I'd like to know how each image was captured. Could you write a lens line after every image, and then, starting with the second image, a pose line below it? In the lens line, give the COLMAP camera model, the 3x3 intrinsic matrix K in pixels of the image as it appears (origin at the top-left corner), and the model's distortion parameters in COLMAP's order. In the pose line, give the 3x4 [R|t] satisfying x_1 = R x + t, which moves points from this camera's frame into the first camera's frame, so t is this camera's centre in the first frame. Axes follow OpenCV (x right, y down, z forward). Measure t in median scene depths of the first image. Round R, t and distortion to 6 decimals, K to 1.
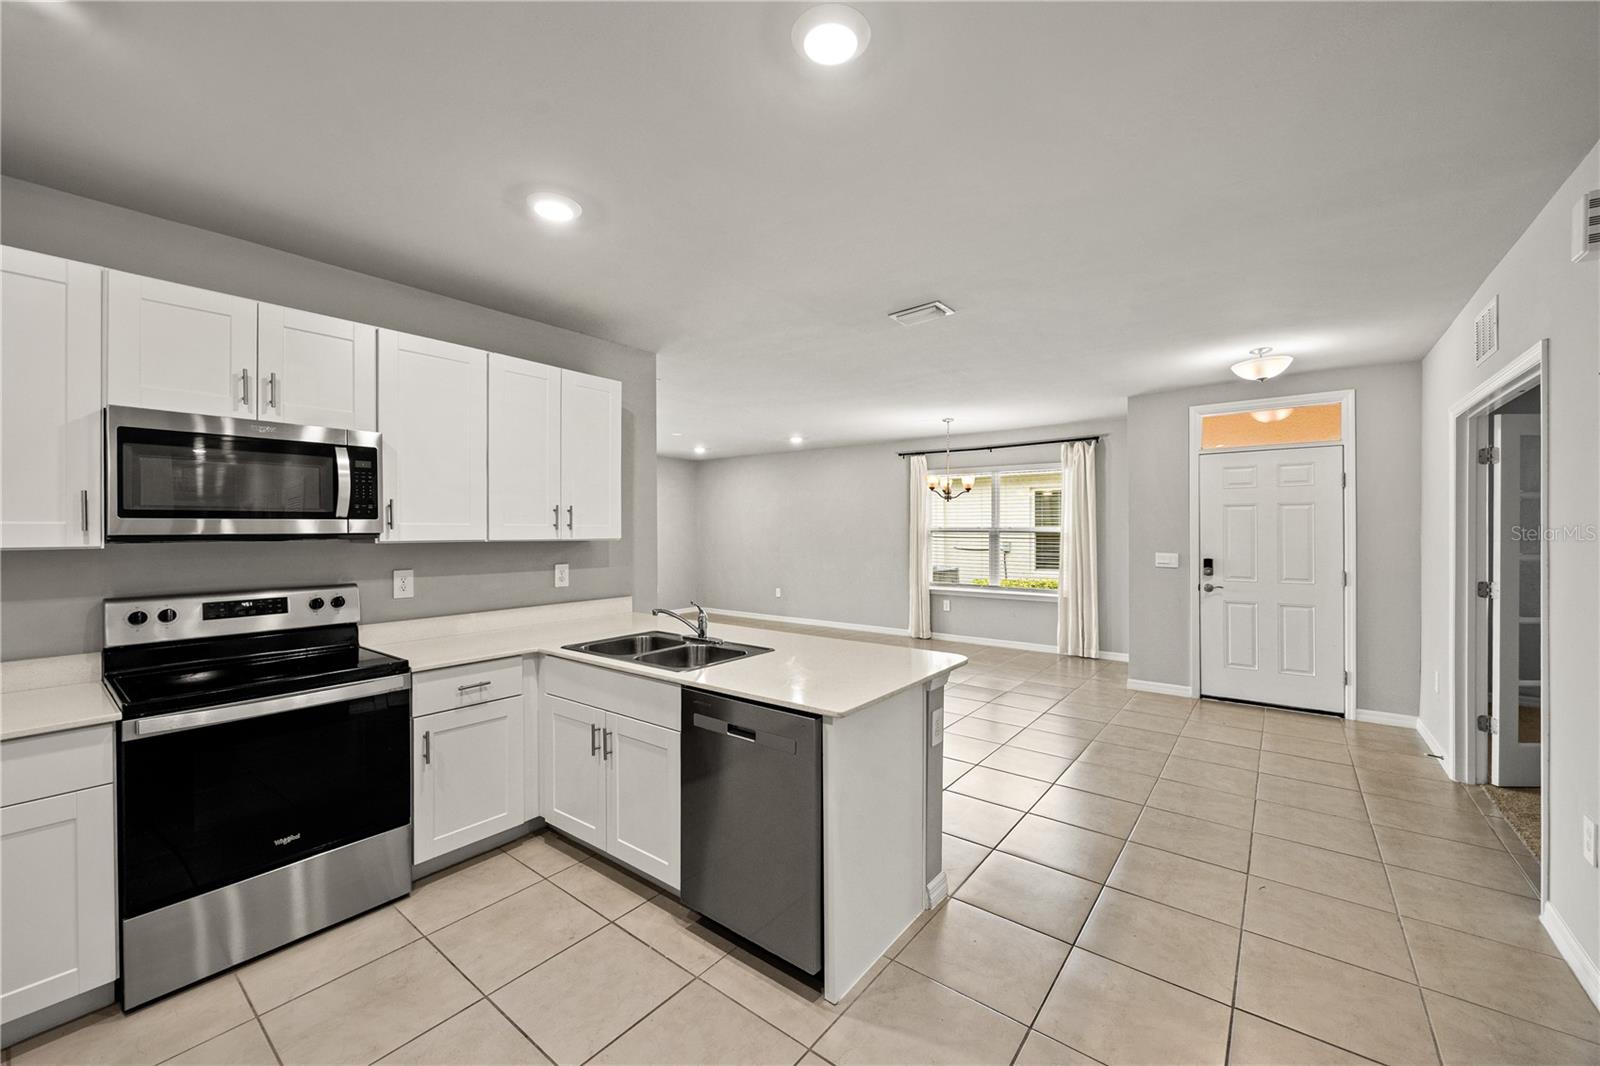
lens RADIAL K [[618.4, 0, 815.5], [0, 618.4, 531.3], [0, 0, 1]] dist [-0.003875, 0.000245]
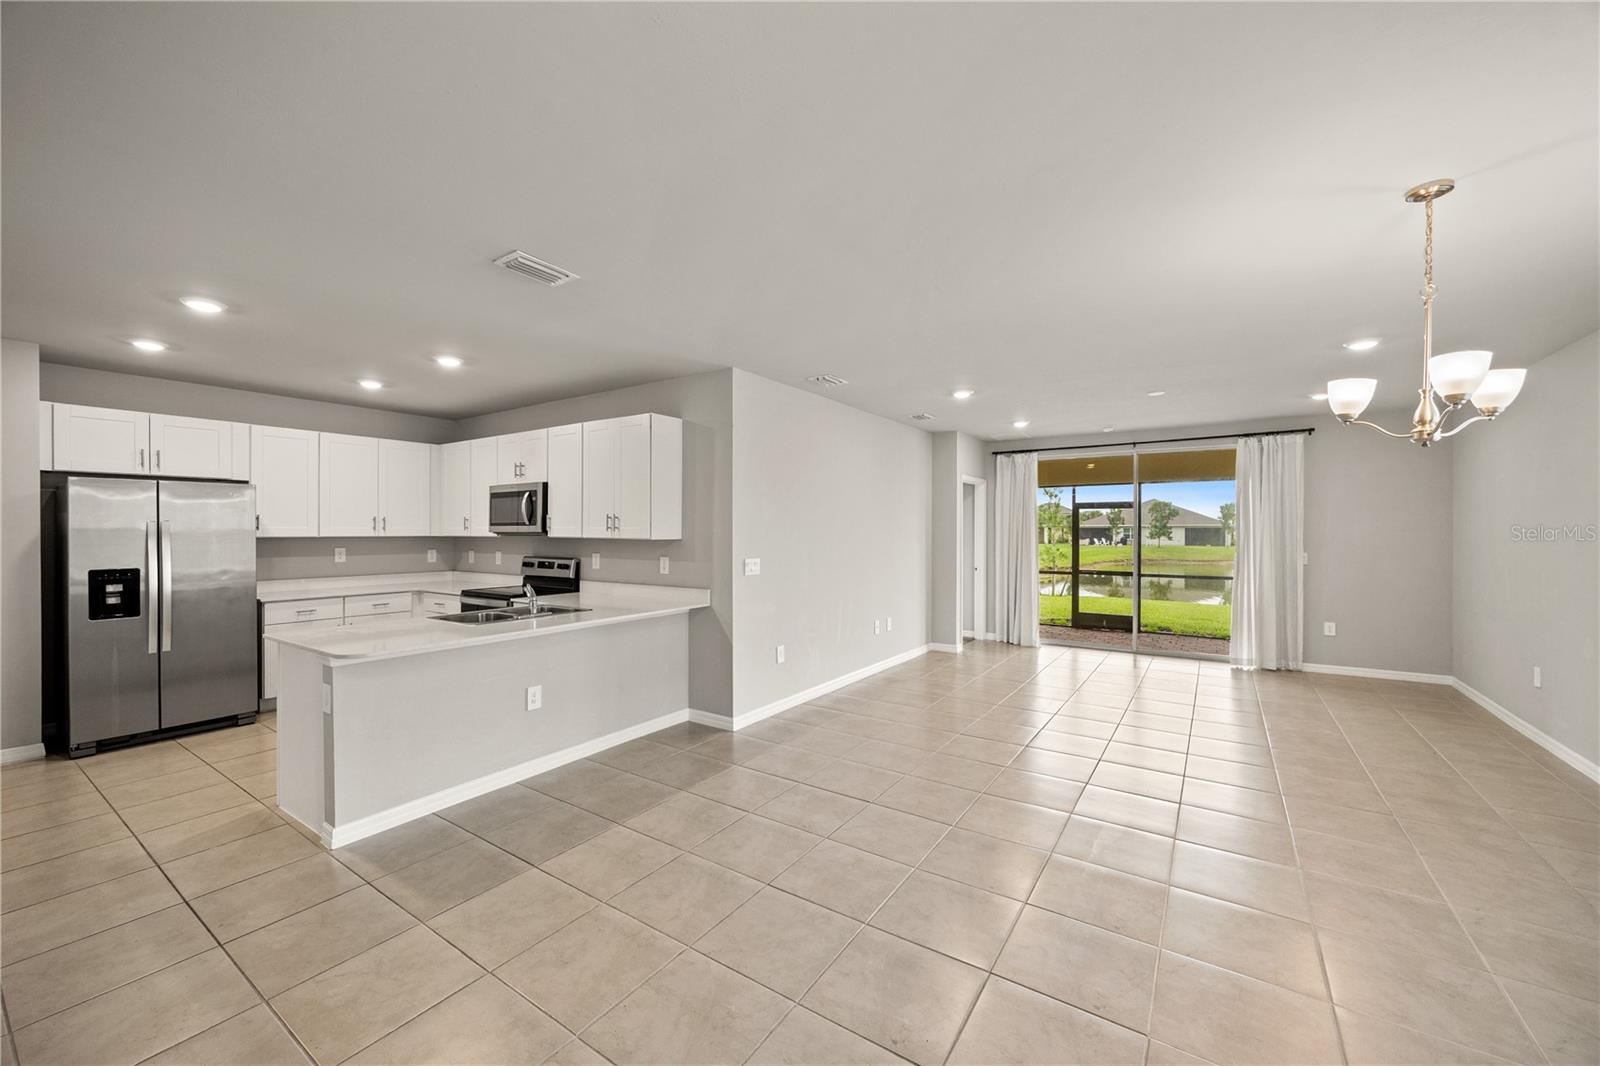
lens RADIAL K [[618.4, 0, 798.9], [0, 618.4, 536.3], [0, 0, 1]] dist [-0.003875, 0.000245]
pose [[0.063081, 0.011780, -0.997939, 1.157327], [-0.008197, 0.999903, 0.011285, -0.011803], [0.997975, 0.007468, 0.063171, 1.472772]]
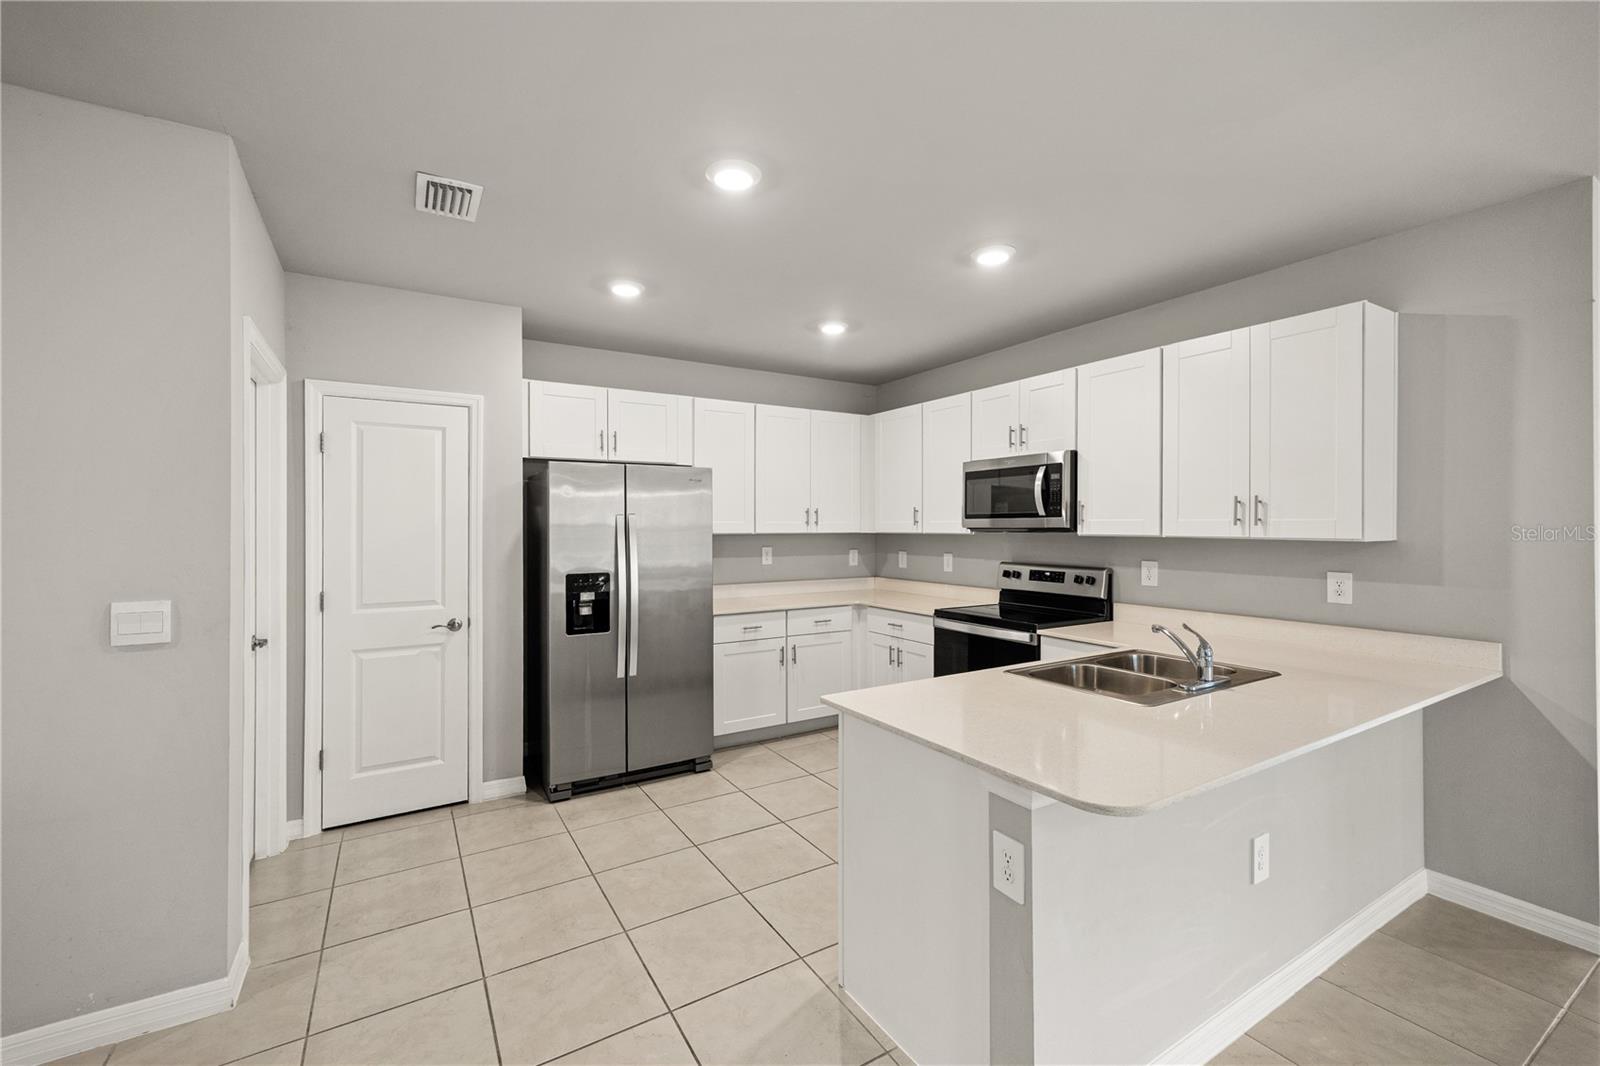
lens RADIAL K [[663.6, 0, 793.7], [0, 663.6, 528.8], [0, 0, 1]] dist [0.015572, -0.000140]
pose [[-0.365656, 0.007583, -0.930719, 0.693554], [-0.003912, 0.999945, 0.009684, -0.005438], [0.930742, 0.007182, -0.365607, 0.841327]]
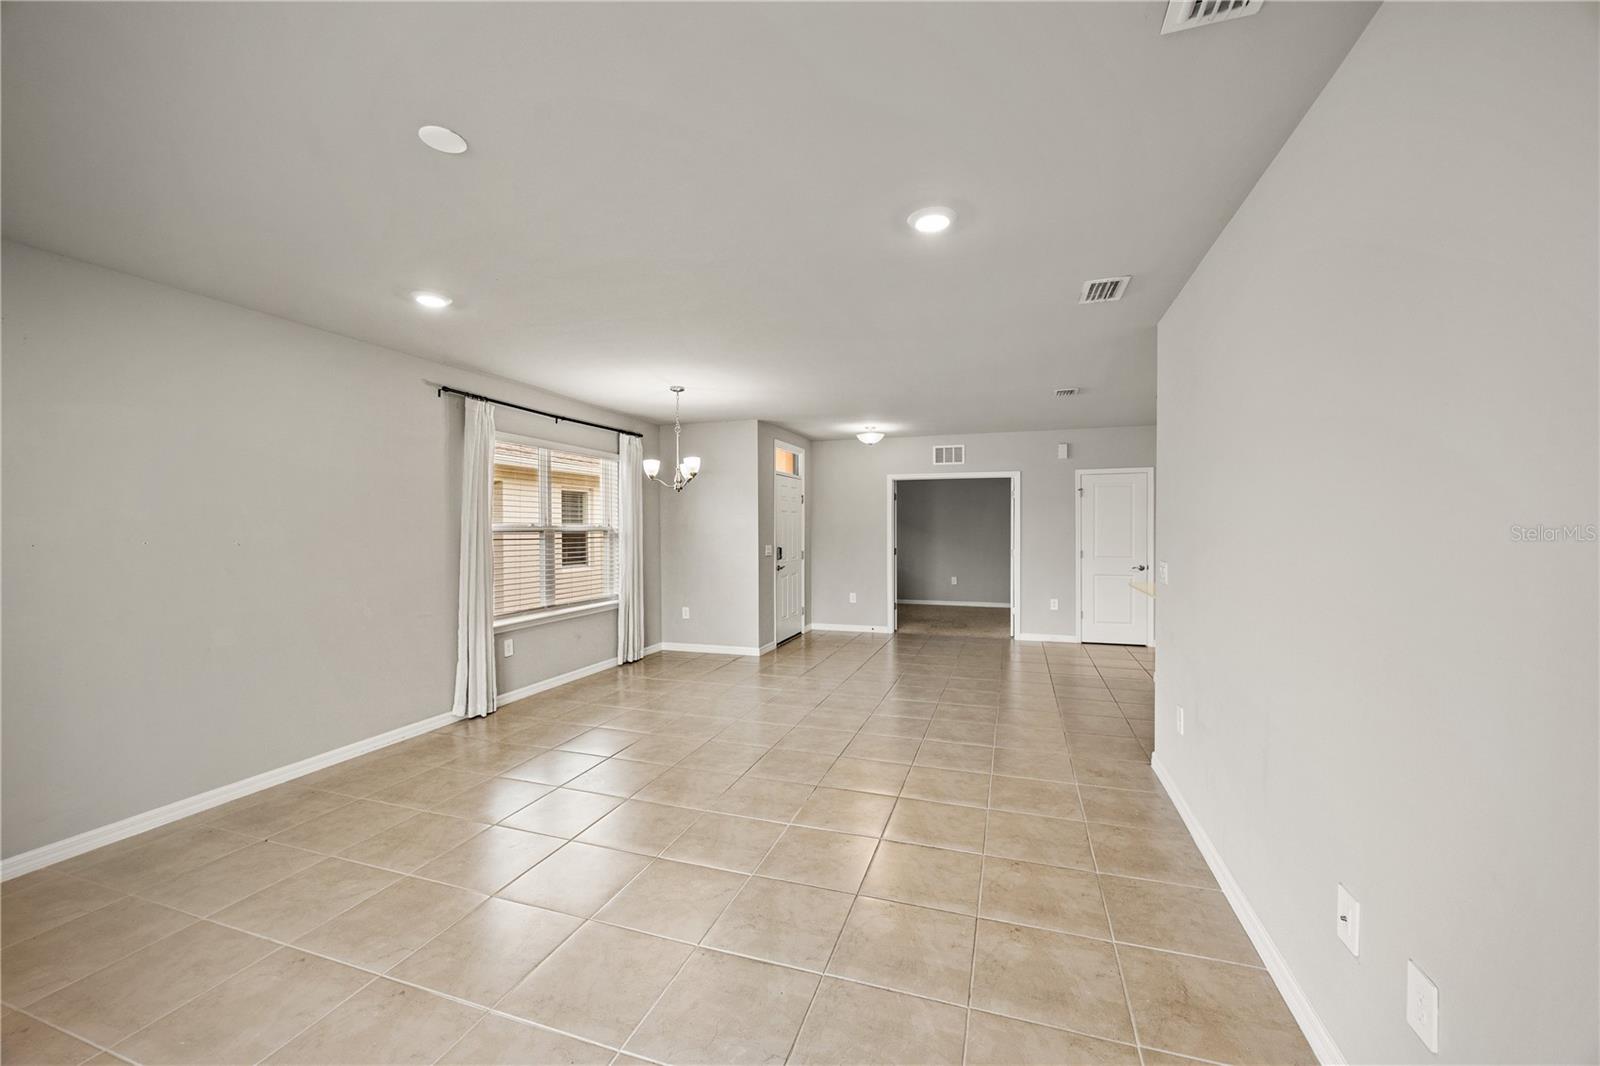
lens RADIAL K [[618.4, 0, 807.7], [0, 618.4, 531.3], [0, 0, 1]] dist [-0.003875, 0.000245]
pose [[-0.330408, -0.006339, 0.943817, -1.325571], [0.005837, 0.999945, 0.008760, -0.010715], [-0.943820, 0.008403, -0.330353, 2.492180]]
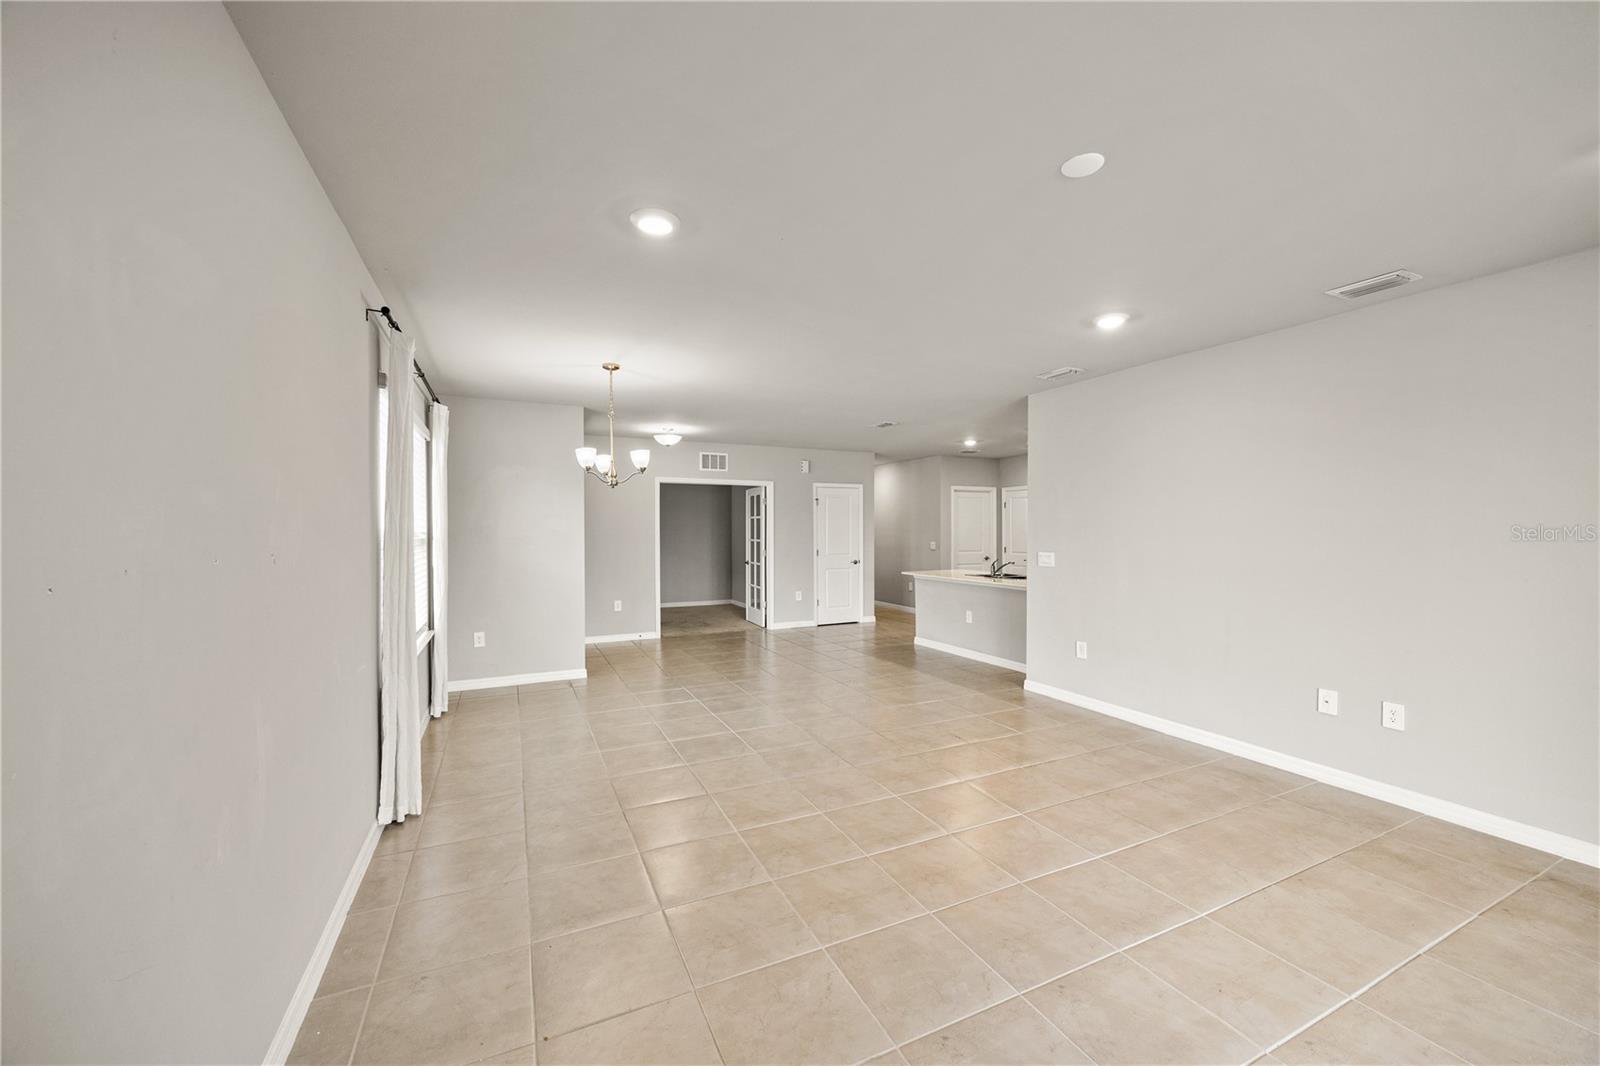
lens RADIAL K [[618.4, 0, 803.2], [0, 618.4, 532.1], [0, 0, 1]] dist [-0.003875, 0.000245]
pose [[-0.891726, 0.001467, 0.452573, -0.618682], [0.005123, 0.999963, 0.006854, -0.011164], [-0.452546, 0.008431, -0.891701, 3.401038]]
